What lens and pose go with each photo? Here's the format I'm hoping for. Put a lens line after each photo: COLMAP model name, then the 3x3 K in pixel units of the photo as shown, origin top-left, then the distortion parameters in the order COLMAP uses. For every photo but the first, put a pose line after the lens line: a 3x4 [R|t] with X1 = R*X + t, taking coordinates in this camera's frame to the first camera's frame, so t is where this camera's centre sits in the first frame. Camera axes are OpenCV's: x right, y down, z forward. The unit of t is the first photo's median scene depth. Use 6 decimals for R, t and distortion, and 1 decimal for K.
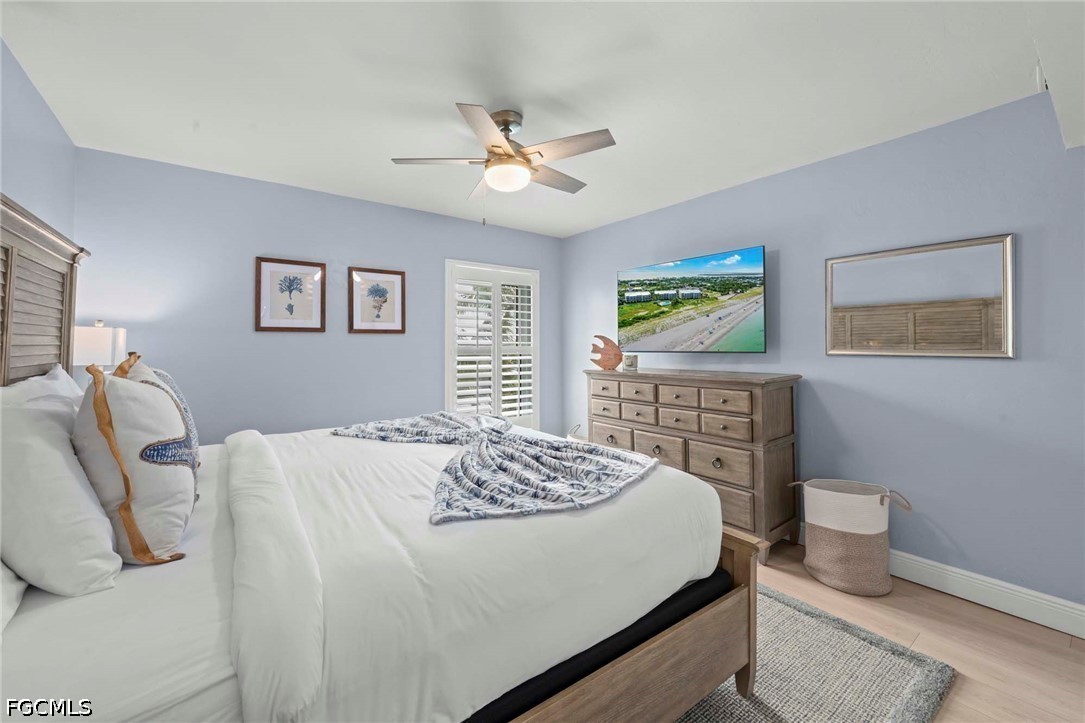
lens RADIAL K [[436.1, 0, 543.8], [0, 436.1, 347.5], [0, 0, 1]] dist [0.000544, -0.000111]
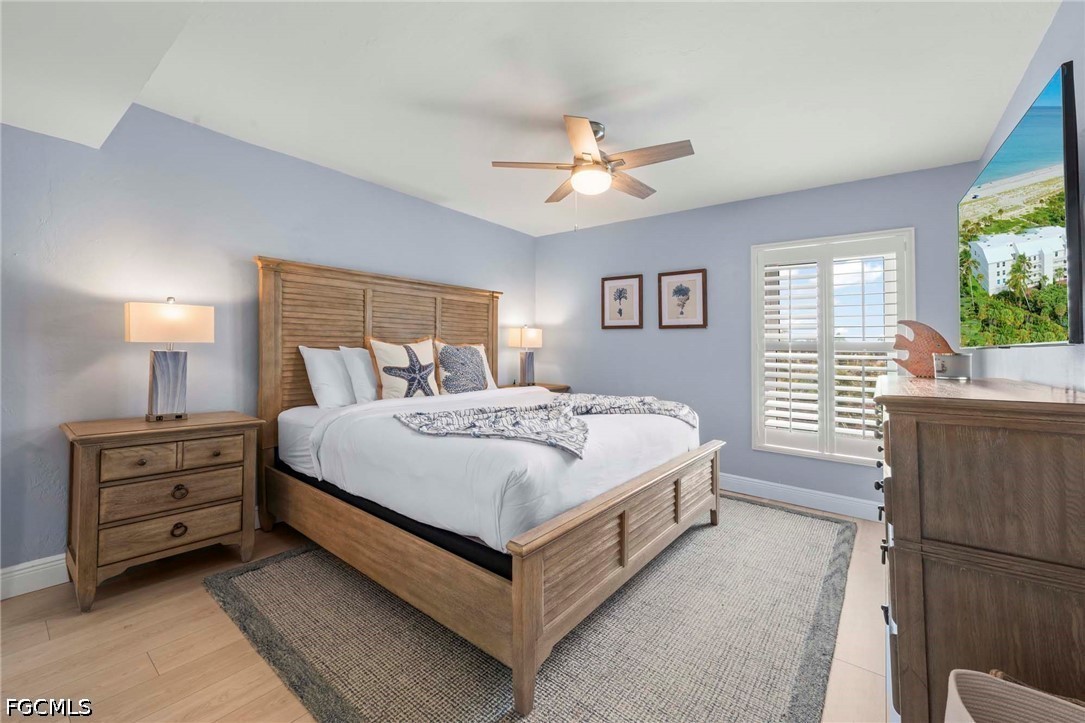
lens RADIAL K [[436.1, 0, 543.8], [0, 436.1, 347.5], [0, 0, 1]] dist [0.000544, -0.000111]
pose [[0.276917, 0.009786, -0.960844, 0.607045], [-0.022844, 0.999733, 0.003599, 0.020940], [0.960622, 0.020953, 0.277066, 0.358309]]
